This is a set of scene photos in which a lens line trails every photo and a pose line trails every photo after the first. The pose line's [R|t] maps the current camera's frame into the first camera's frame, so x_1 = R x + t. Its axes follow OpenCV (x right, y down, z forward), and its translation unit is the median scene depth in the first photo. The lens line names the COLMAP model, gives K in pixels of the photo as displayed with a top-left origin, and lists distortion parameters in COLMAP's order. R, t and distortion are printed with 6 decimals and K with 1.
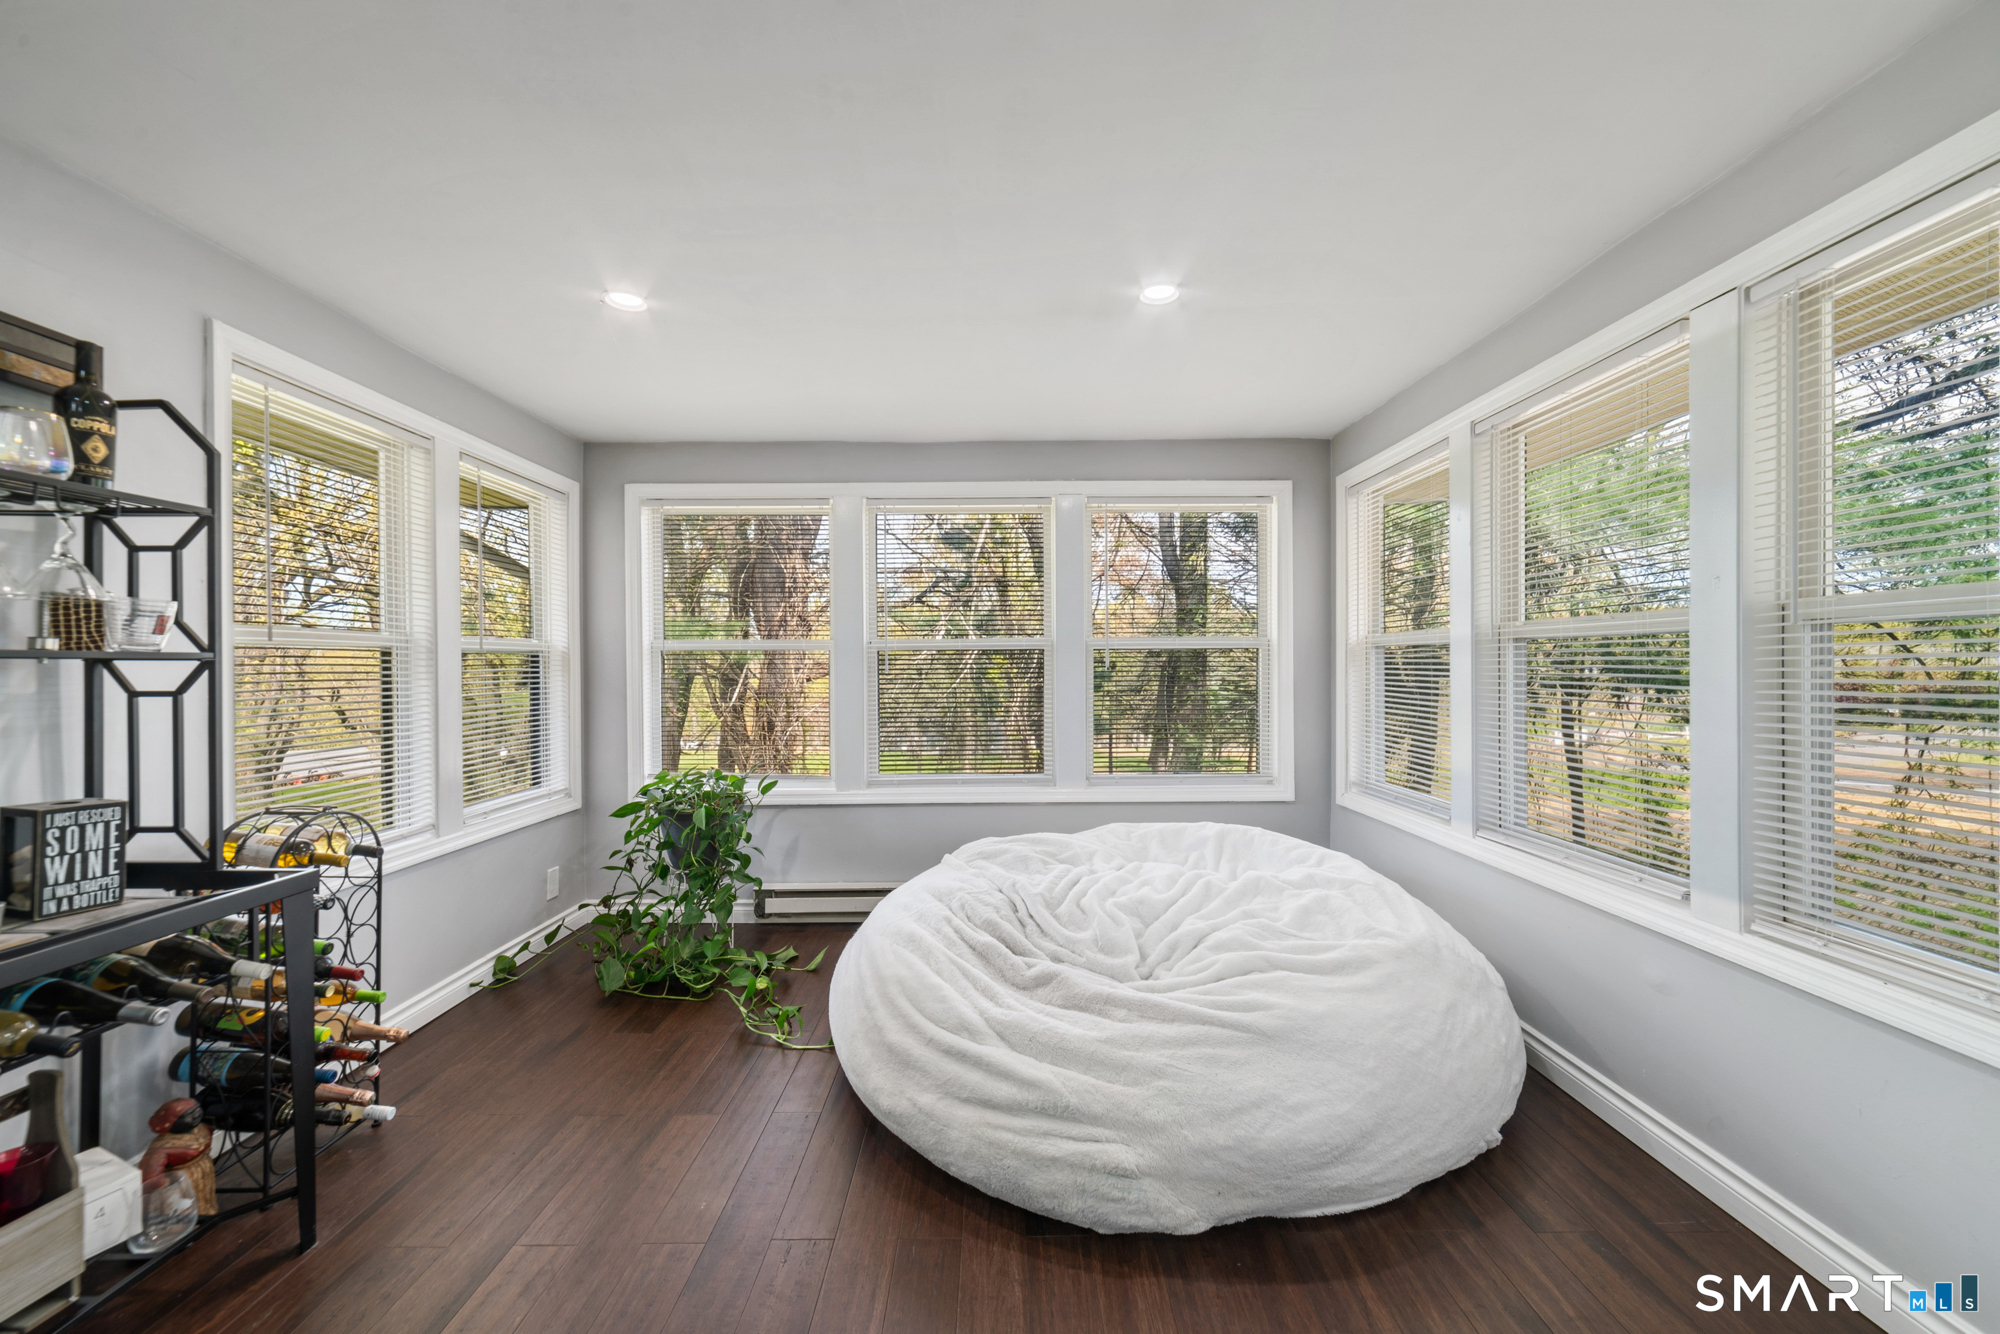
lens RADIAL K [[800.9, 0, 1000.0], [0, 800.9, 667.0], [0, 0, 1]] dist [-0.012270, 0.000106]
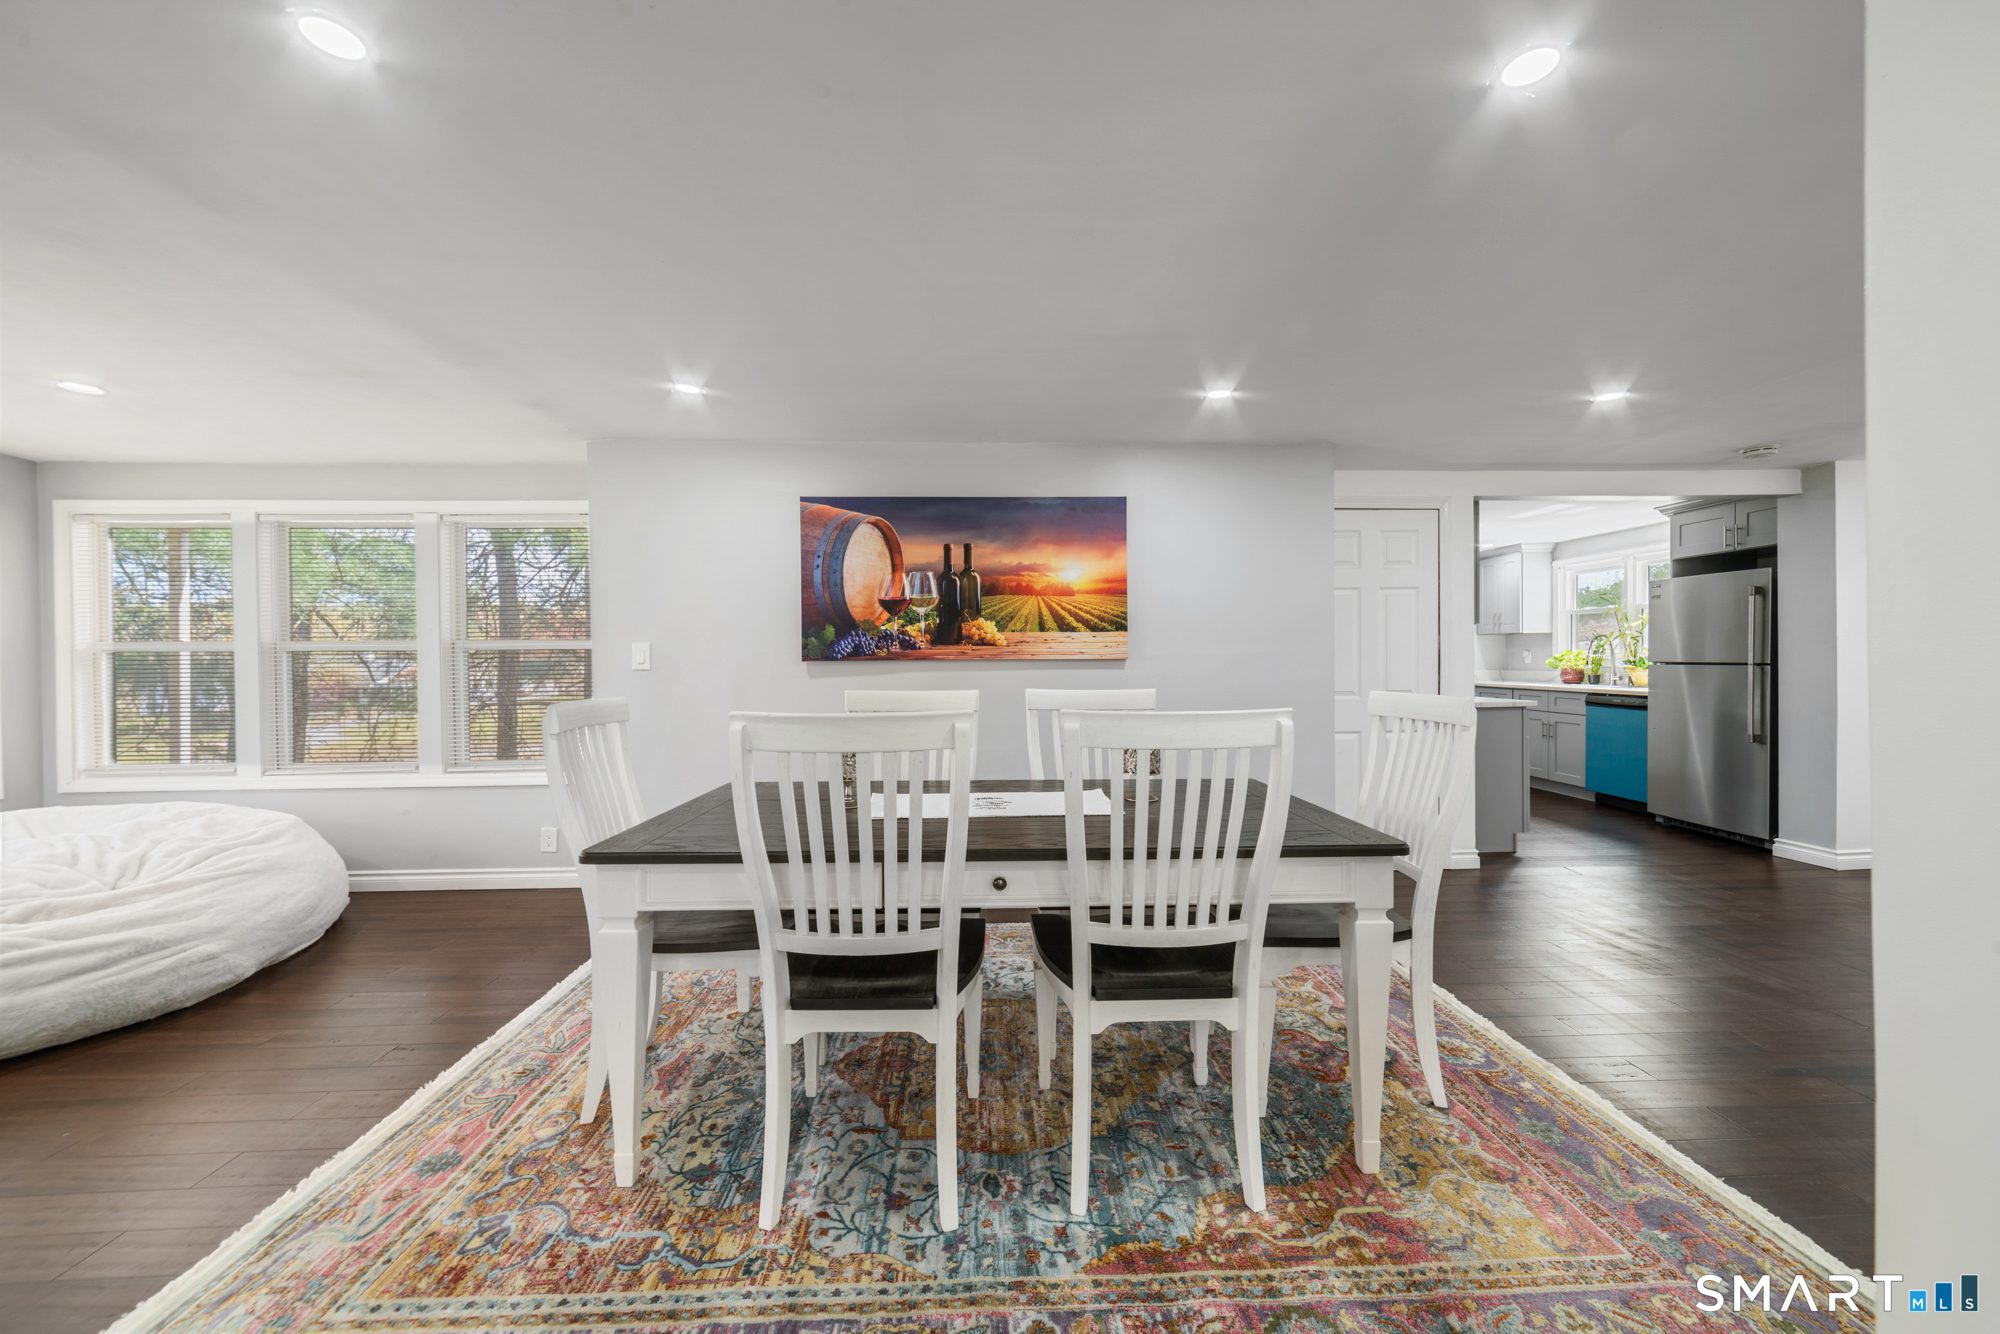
lens RADIAL K [[800.9, 0, 1000.0], [0, 800.9, 667.0], [0, 0, 1]] dist [-0.012270, 0.000106]
pose [[-0.015923, -0.006806, 0.999850, -1.523104], [0.008102, 0.999943, 0.006936, -0.001495], [-0.999840, 0.008211, -0.015867, -0.675258]]
